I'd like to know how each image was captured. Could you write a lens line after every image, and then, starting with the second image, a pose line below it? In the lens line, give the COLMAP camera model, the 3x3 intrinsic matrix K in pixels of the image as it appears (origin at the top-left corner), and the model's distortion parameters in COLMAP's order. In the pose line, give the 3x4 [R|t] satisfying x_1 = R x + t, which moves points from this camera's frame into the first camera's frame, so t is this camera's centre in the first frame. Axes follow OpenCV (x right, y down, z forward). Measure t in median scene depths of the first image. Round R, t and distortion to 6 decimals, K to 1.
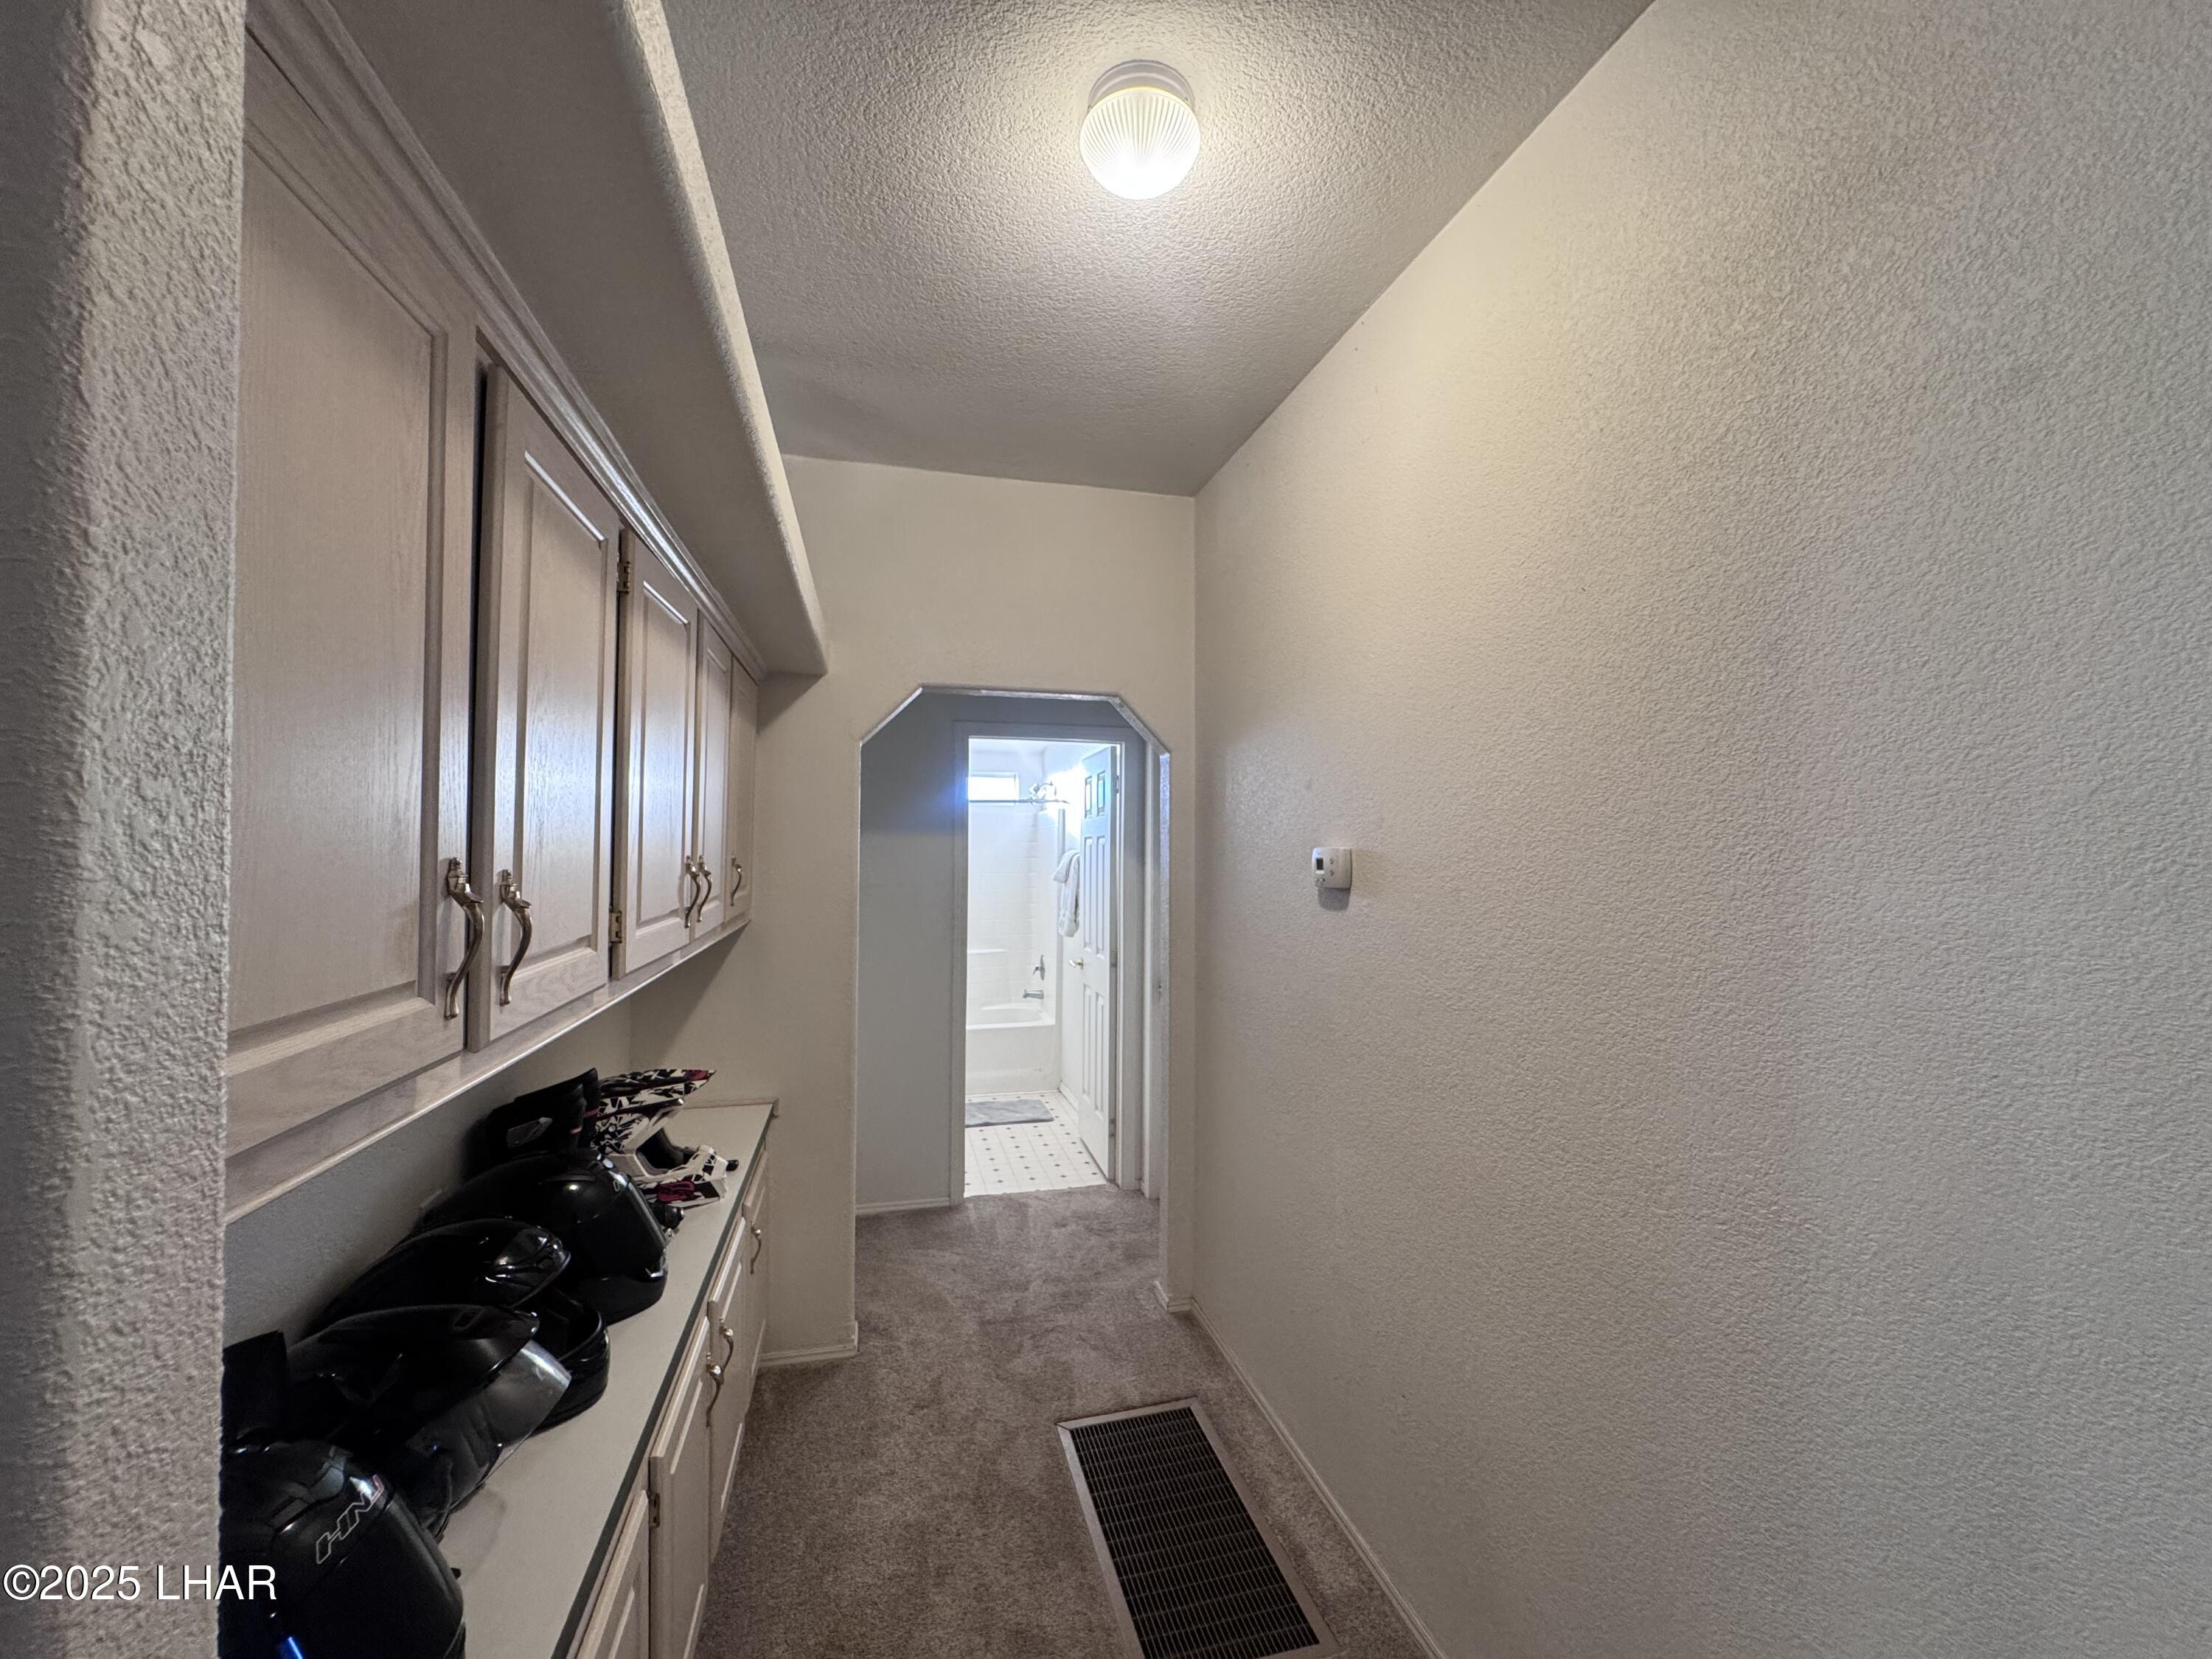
lens RADIAL K [[886.8, 0, 1108.0], [0, 886.8, 828.2], [0, 0, 1]] dist [-0.006605, 0.001253]
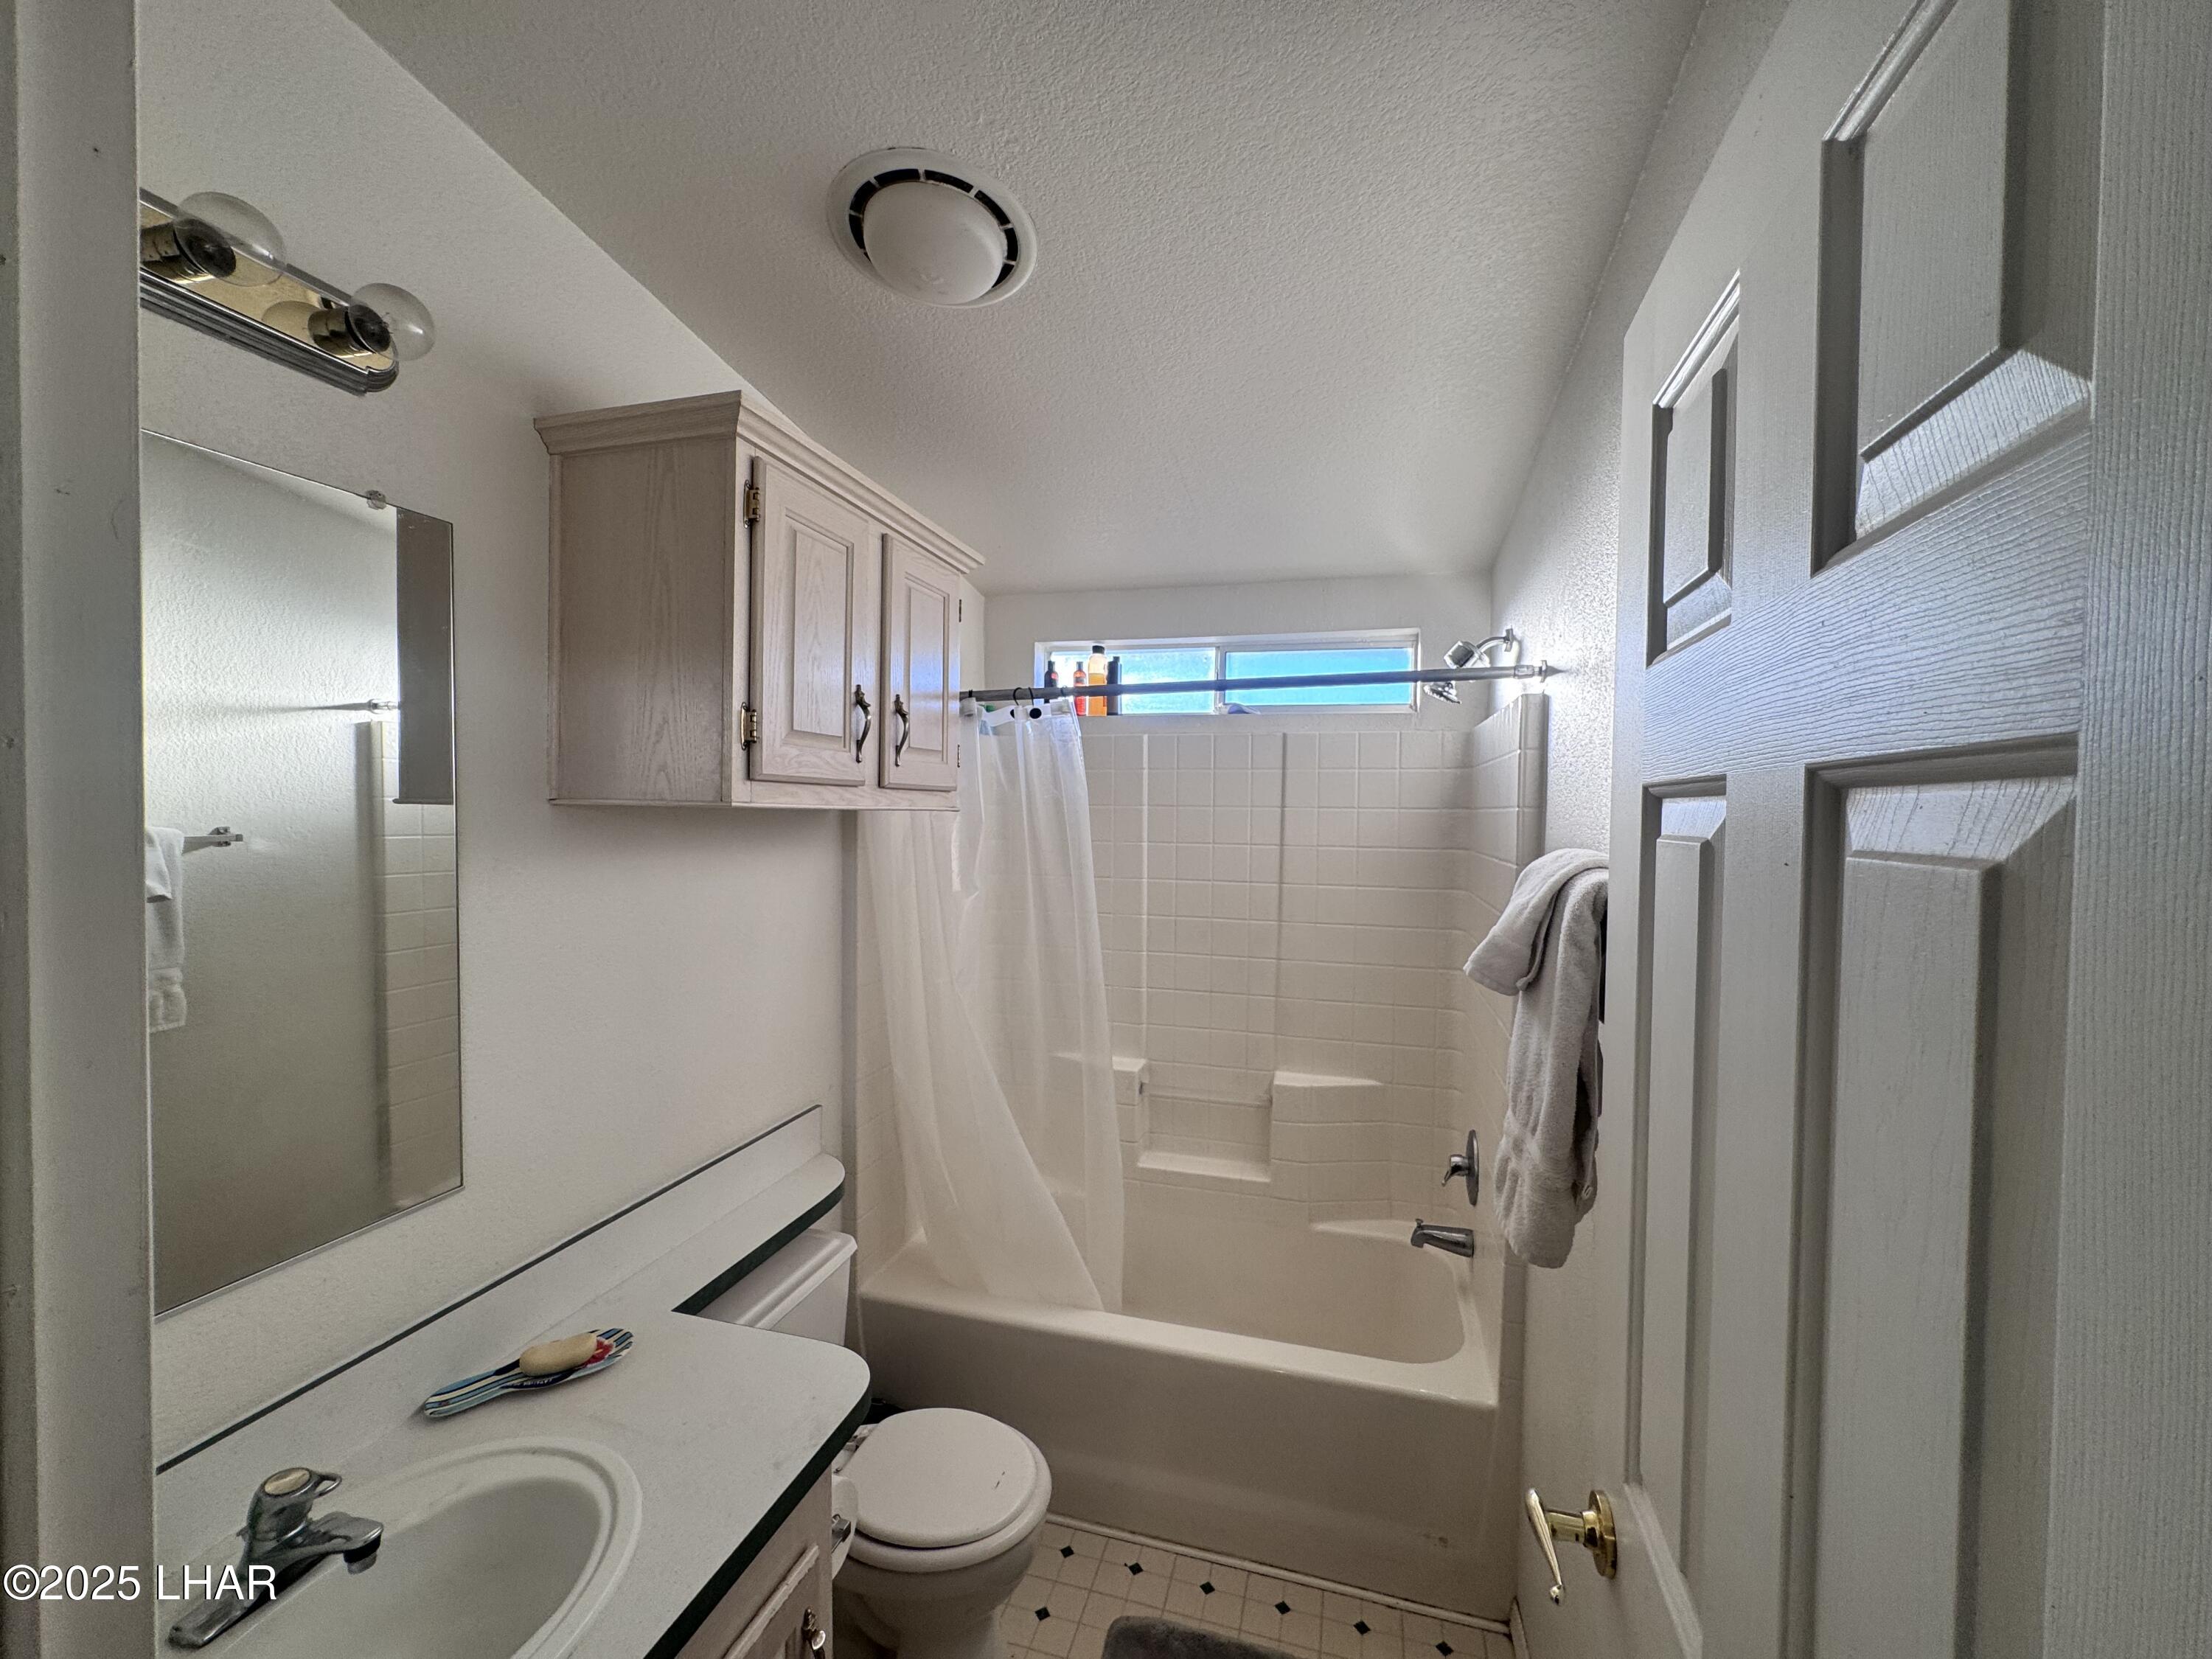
lens RADIAL K [[886.8, 0, 1112.9], [0, 886.8, 831.3], [0, 0, 1]] dist [-0.006605, 0.001253]
pose [[0.859853, 0.028494, -0.509745, -0.023498], [-0.004013, 0.998788, 0.049062, 0.006726], [0.510525, -0.040141, 0.858925, 0.690465]]
